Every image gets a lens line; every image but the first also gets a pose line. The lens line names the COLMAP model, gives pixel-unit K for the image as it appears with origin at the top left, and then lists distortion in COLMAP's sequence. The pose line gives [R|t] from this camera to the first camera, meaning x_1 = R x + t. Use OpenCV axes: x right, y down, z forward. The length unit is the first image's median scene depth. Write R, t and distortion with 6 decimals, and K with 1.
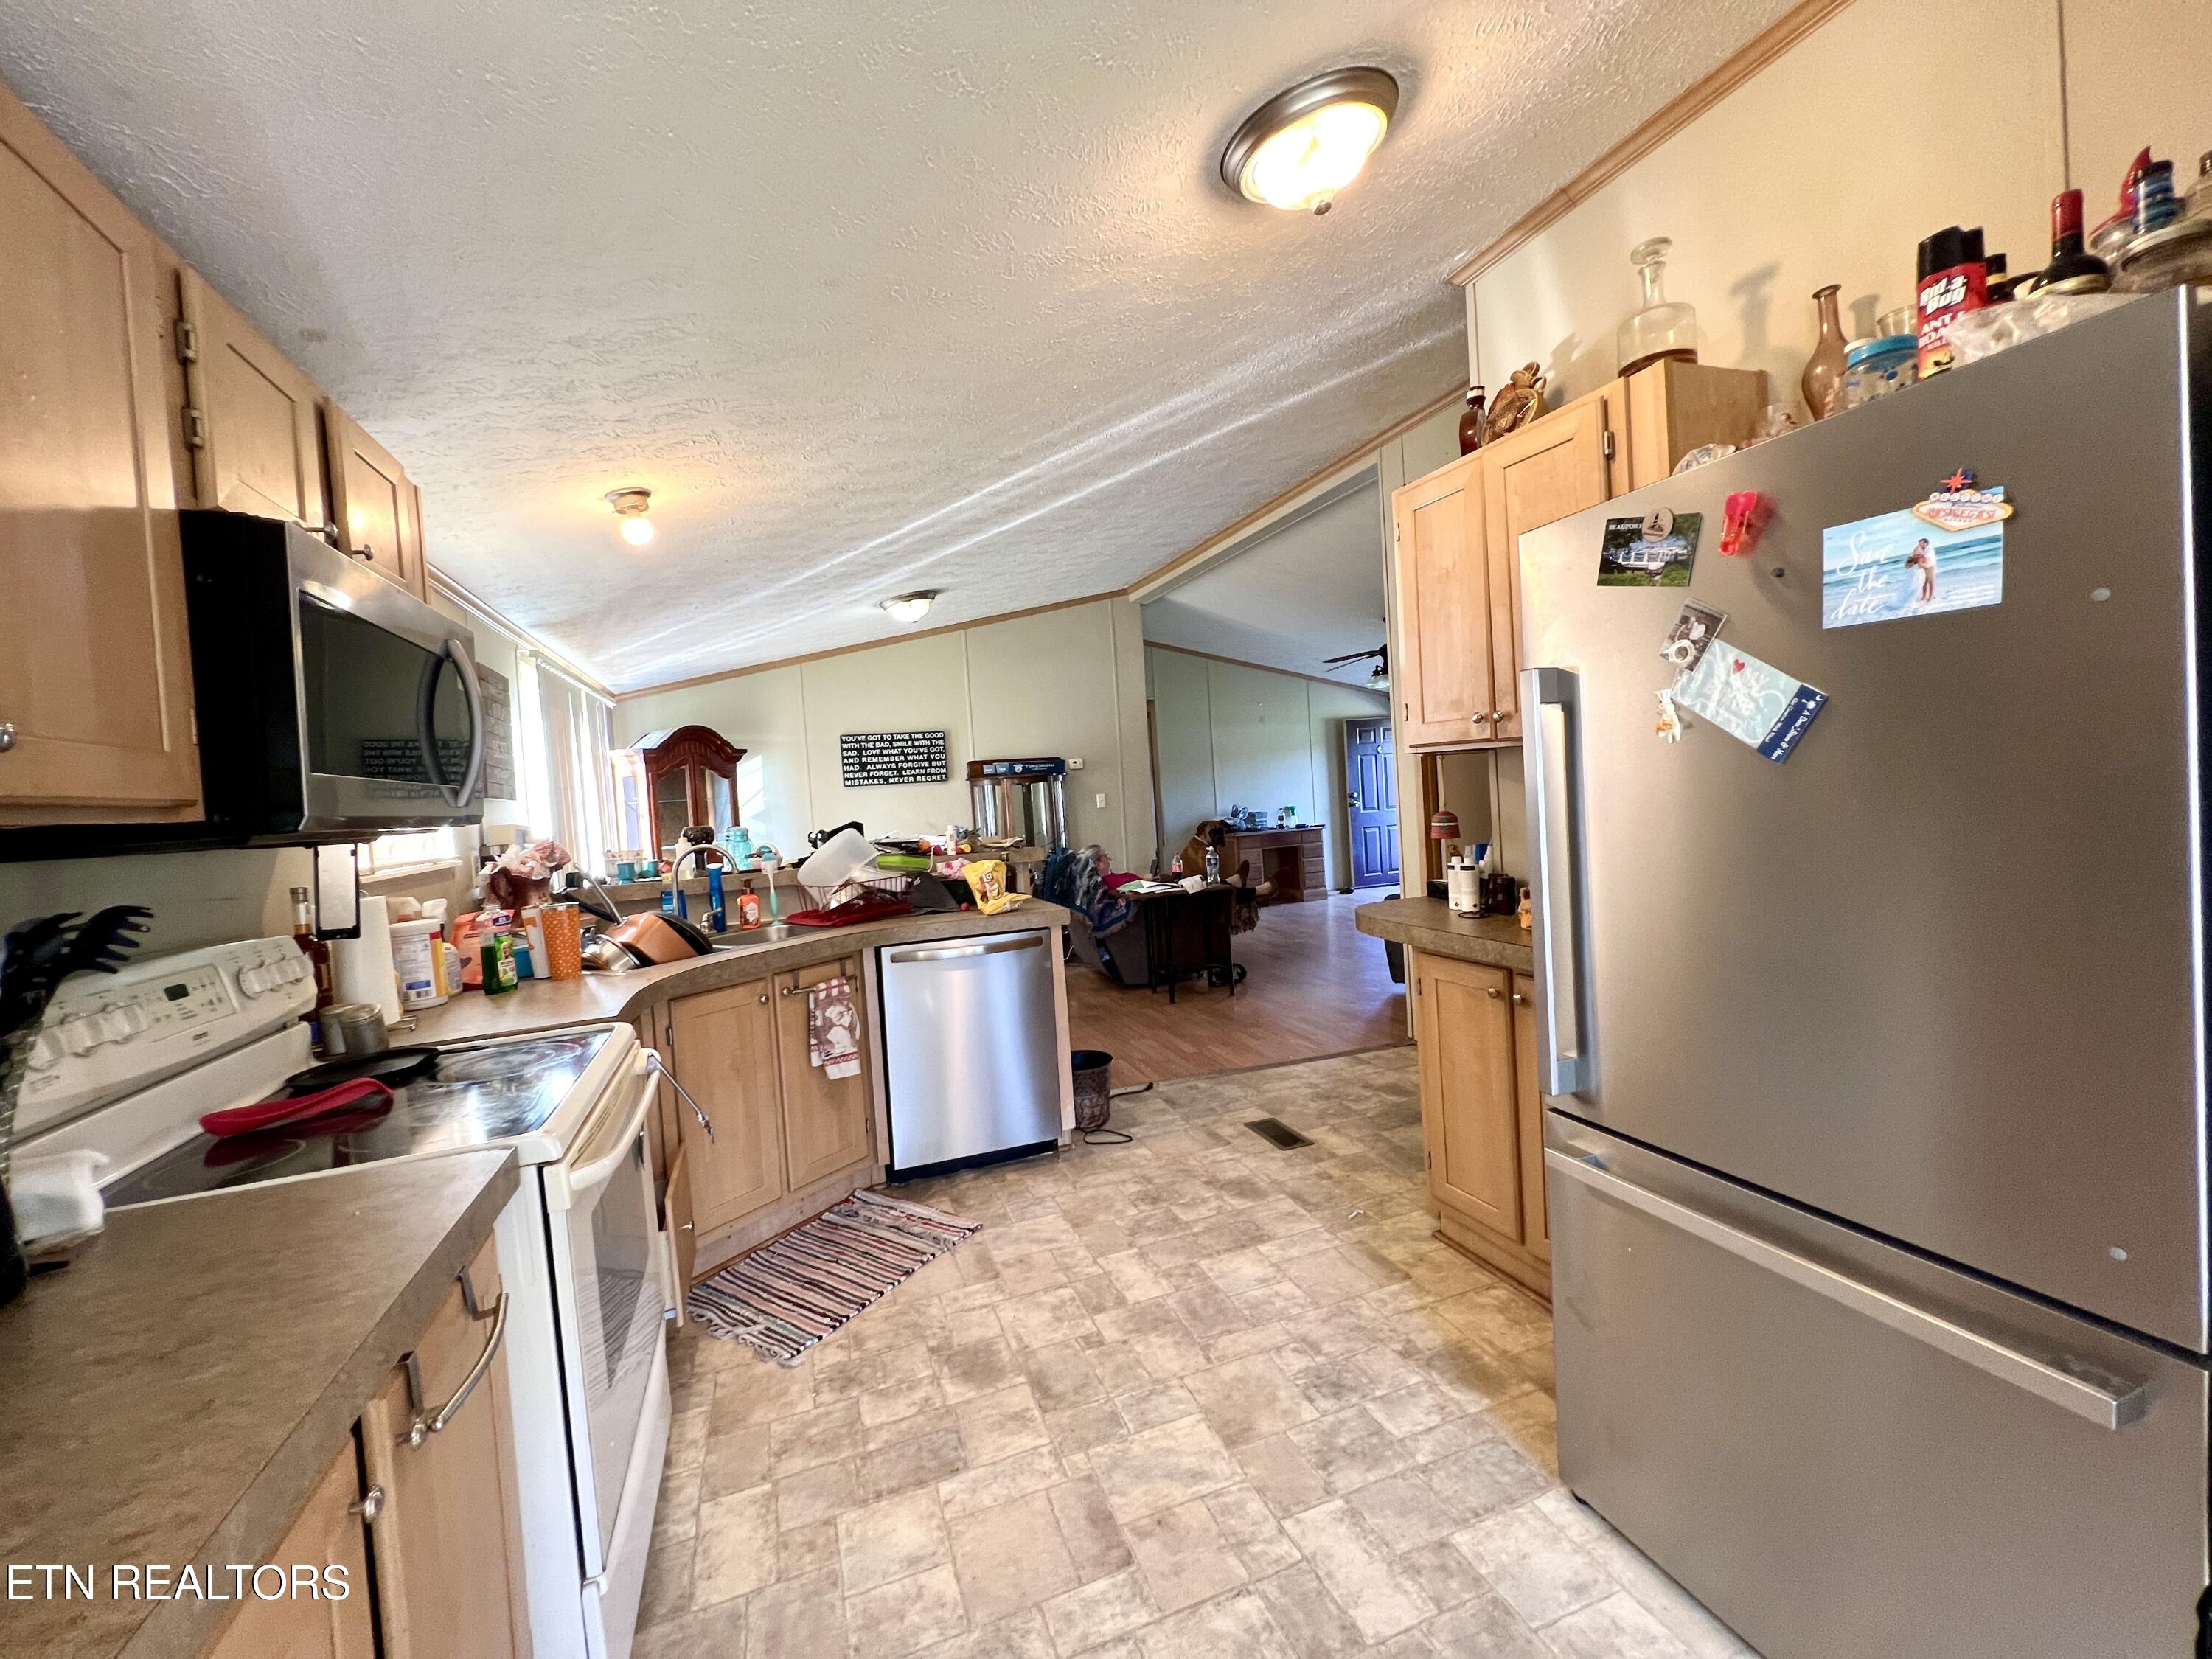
lens RADIAL K [[884.1, 0, 1100.9], [0, 884.1, 821.6], [0, 0, 1]] dist [-0.001614, 0.000366]
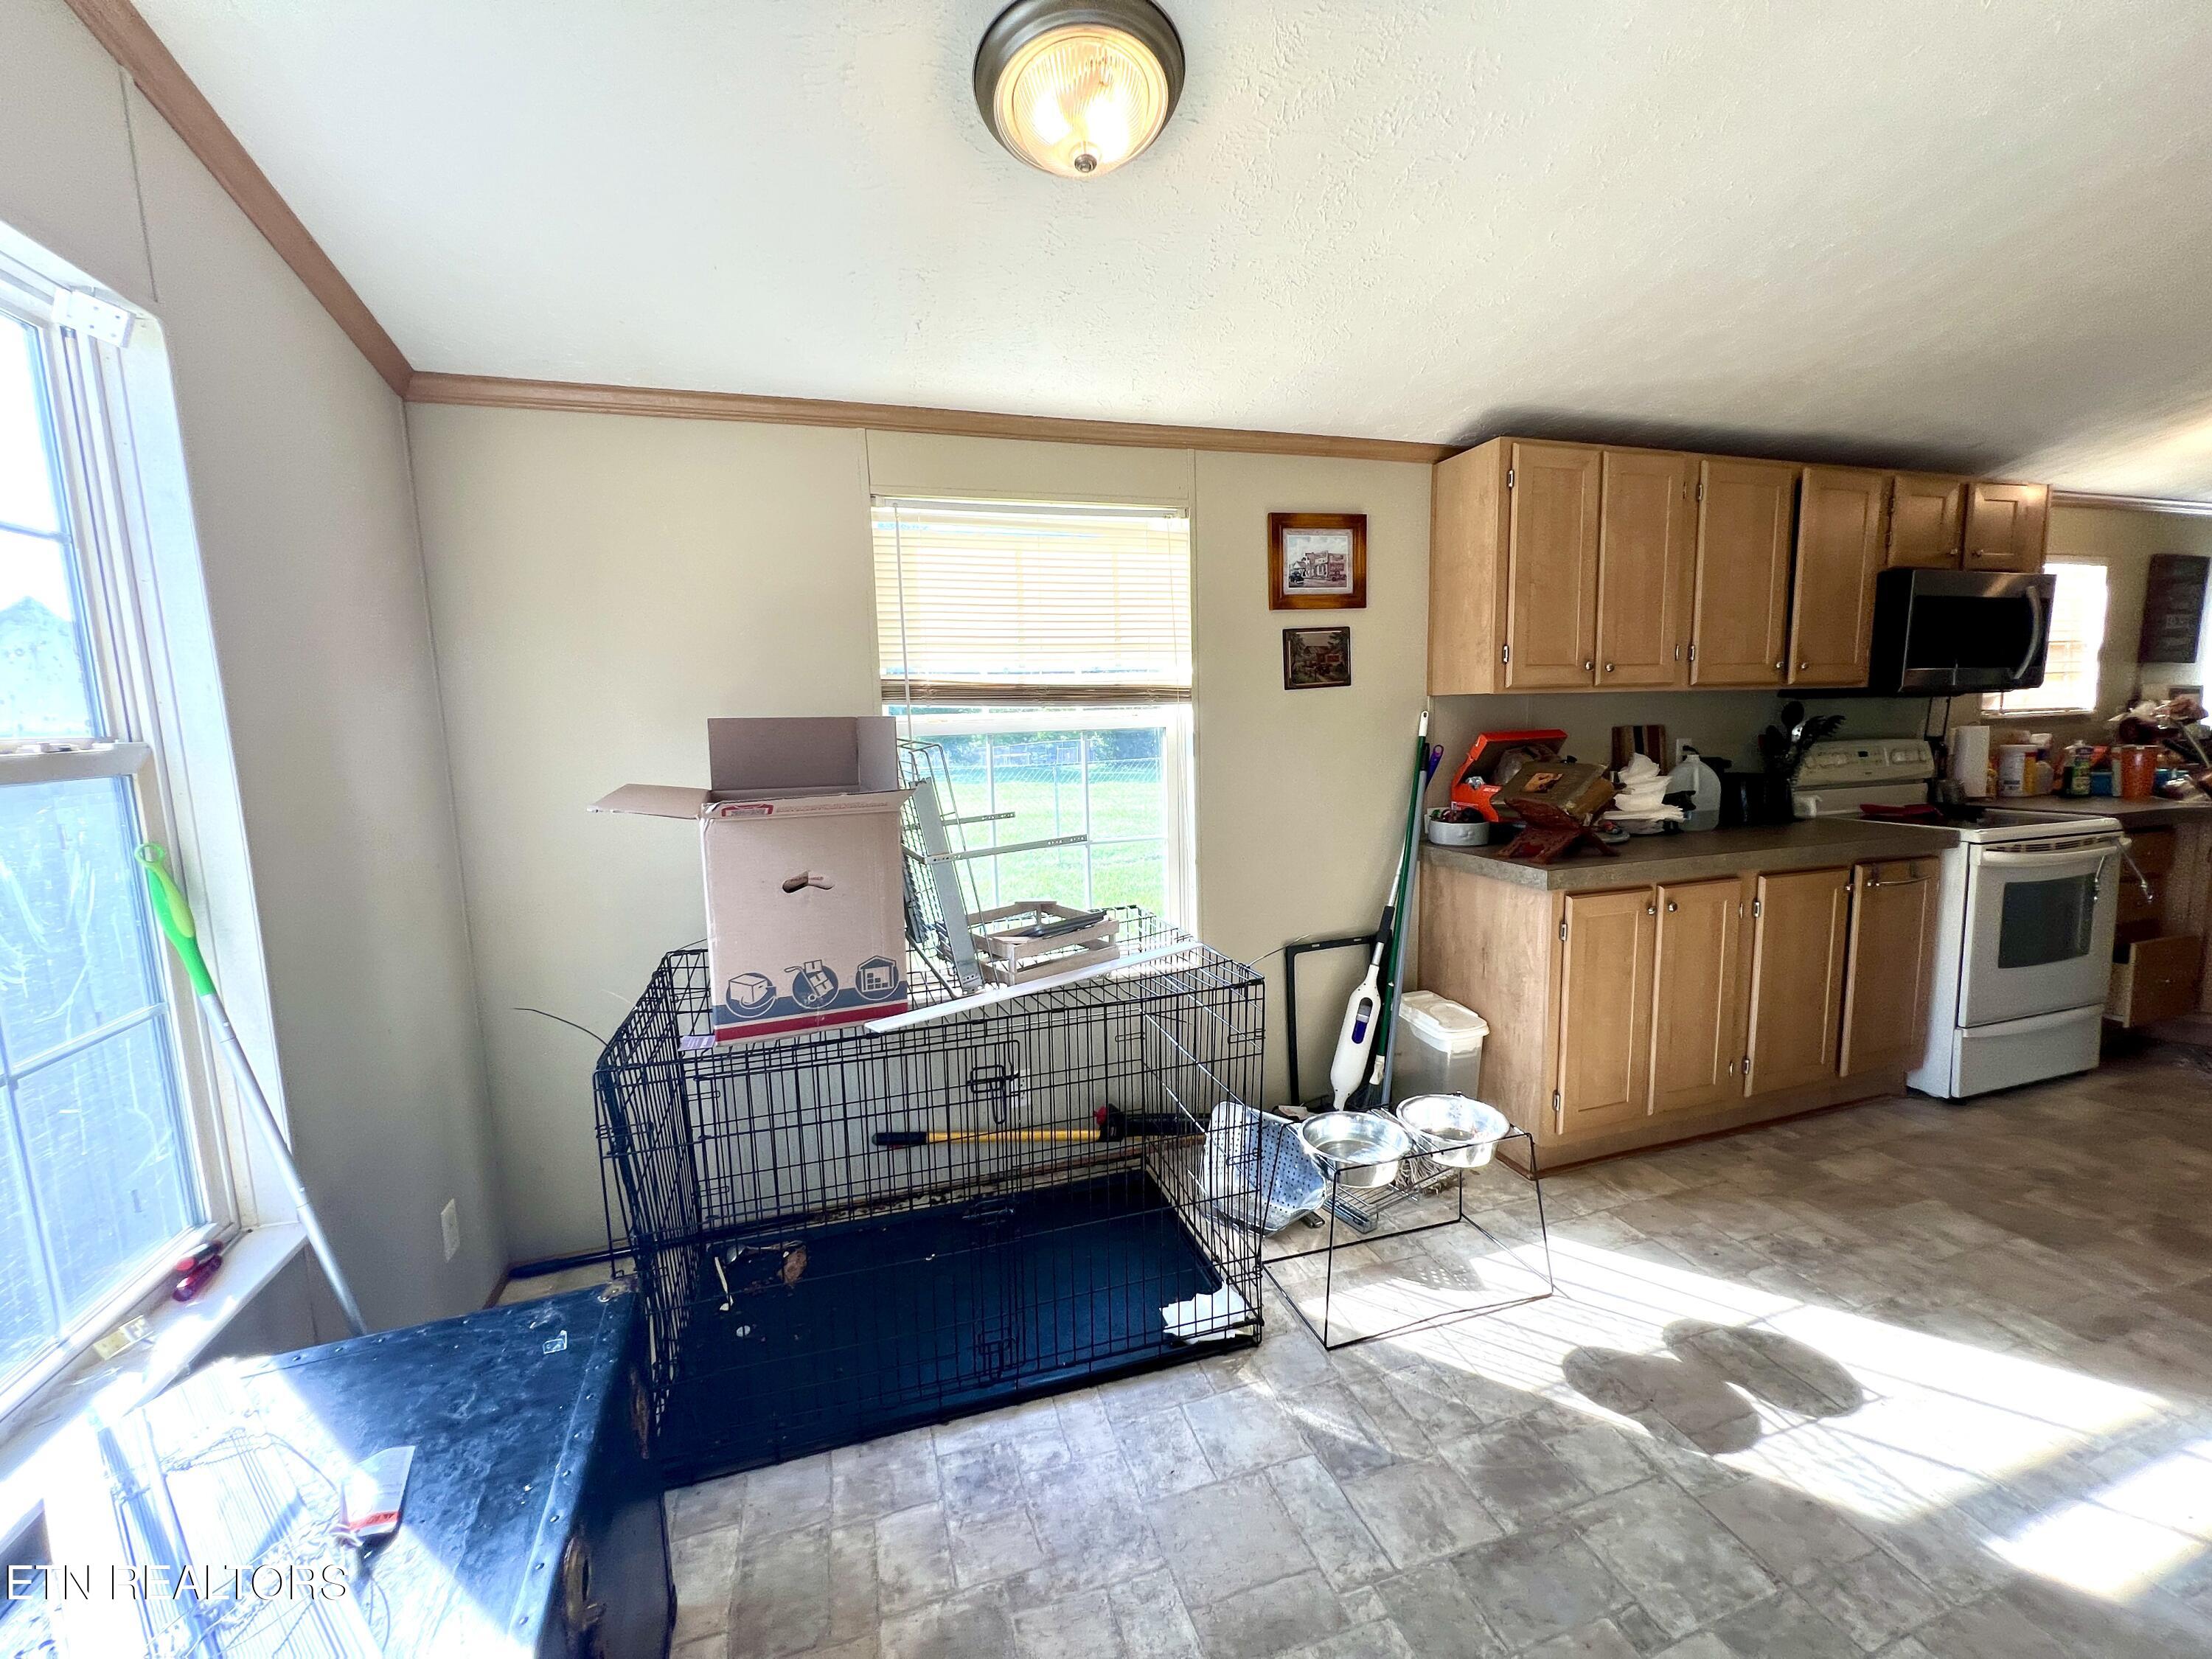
lens RADIAL K [[884.1, 0, 1100.9], [0, 884.1, 821.6], [0, 0, 1]] dist [-0.001614, 0.000366]
pose [[-0.045183, 0.185574, -0.981591, 0.920313], [-0.003367, 0.982561, 0.185912, -0.044873], [0.998973, 0.011705, -0.043770, -0.621424]]
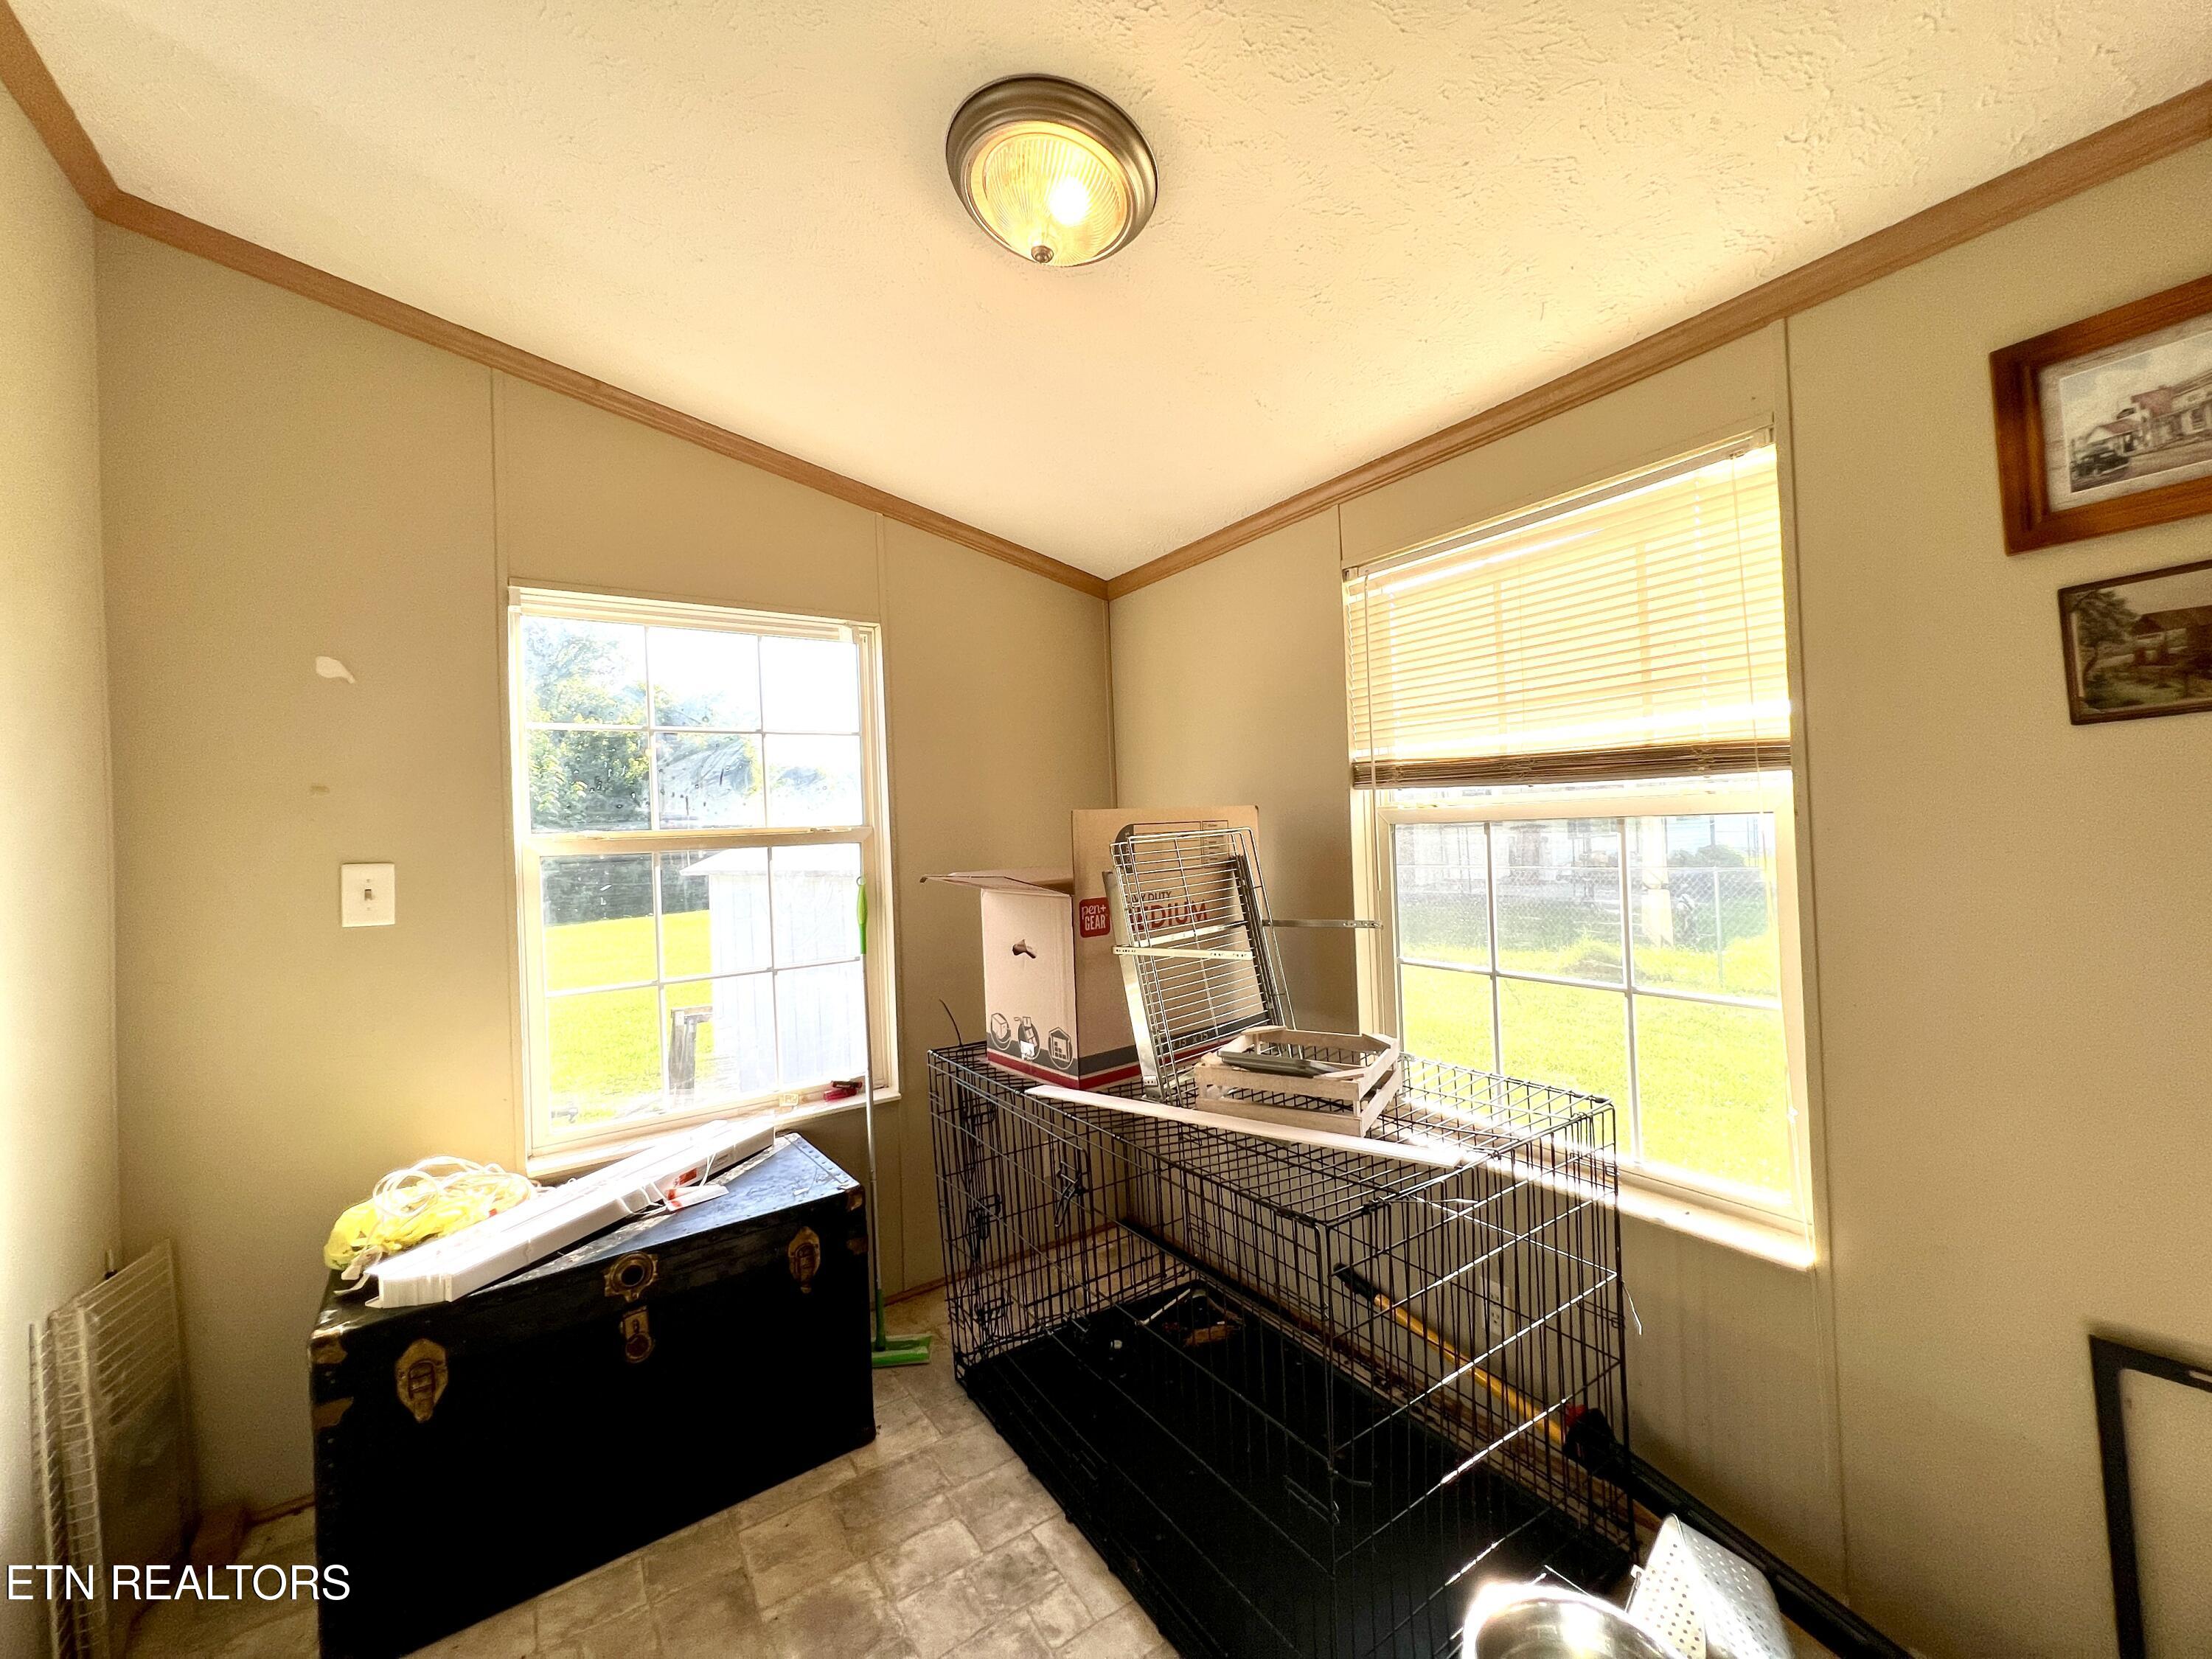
lens RADIAL K [[884.2, 0, 1108.0], [0, 884.2, 820.7], [0, 0, 1]] dist [-0.002101, 0.000264]
pose [[-0.965599, 0.096603, -0.241427, 0.373150], [0.090089, 0.995212, 0.037902, -0.013176], [0.243932, 0.014849, -0.969679, -0.059054]]
